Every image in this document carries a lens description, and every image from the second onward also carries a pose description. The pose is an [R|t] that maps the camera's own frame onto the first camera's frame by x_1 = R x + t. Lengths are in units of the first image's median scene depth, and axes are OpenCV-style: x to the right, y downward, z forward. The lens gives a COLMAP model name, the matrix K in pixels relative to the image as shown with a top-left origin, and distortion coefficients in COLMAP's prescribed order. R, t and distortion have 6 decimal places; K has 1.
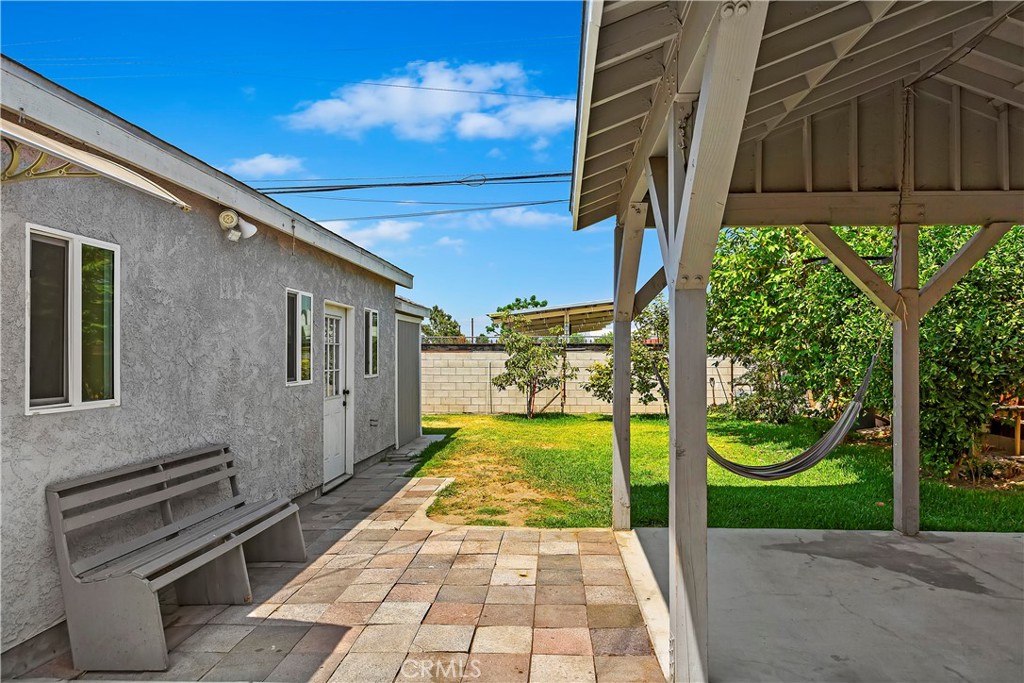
lens RADIAL K [[597.6, 0, 540.8], [0, 597.6, 360.6], [0, 0, 1]] dist [-0.001550, -0.001248]
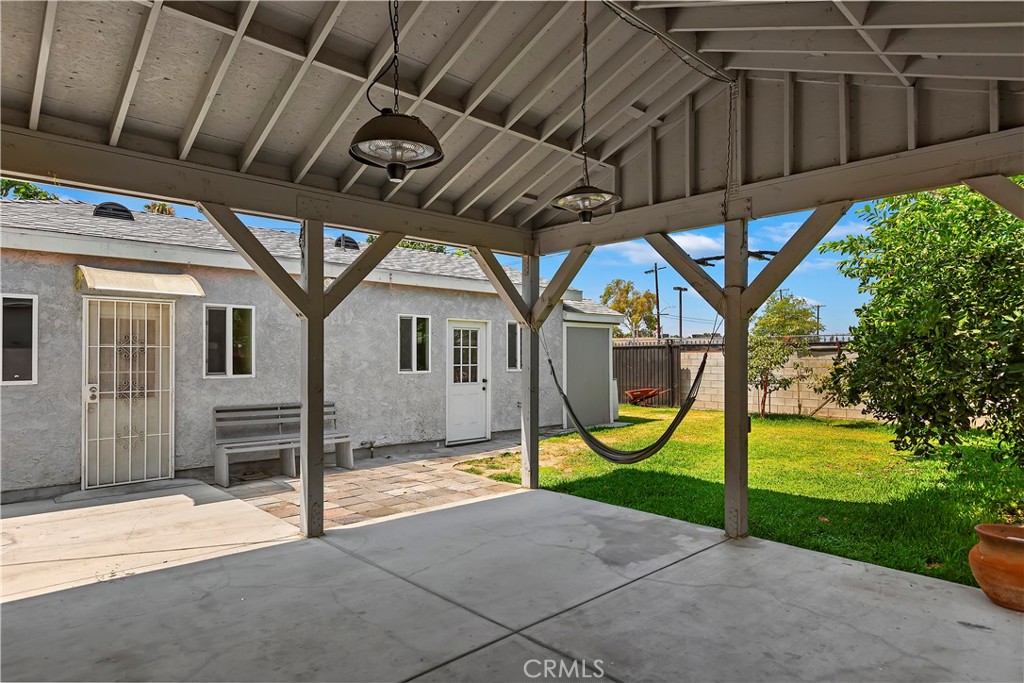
lens RADIAL K [[597.6, 0, 540.8], [0, 597.6, 360.6], [0, 0, 1]] dist [-0.001550, -0.001248]
pose [[0.730963, 0.005228, -0.682397, 1.162626], [-0.004706, 0.999985, 0.002621, 0.000896], [0.682401, 0.001295, 0.730977, 0.069777]]
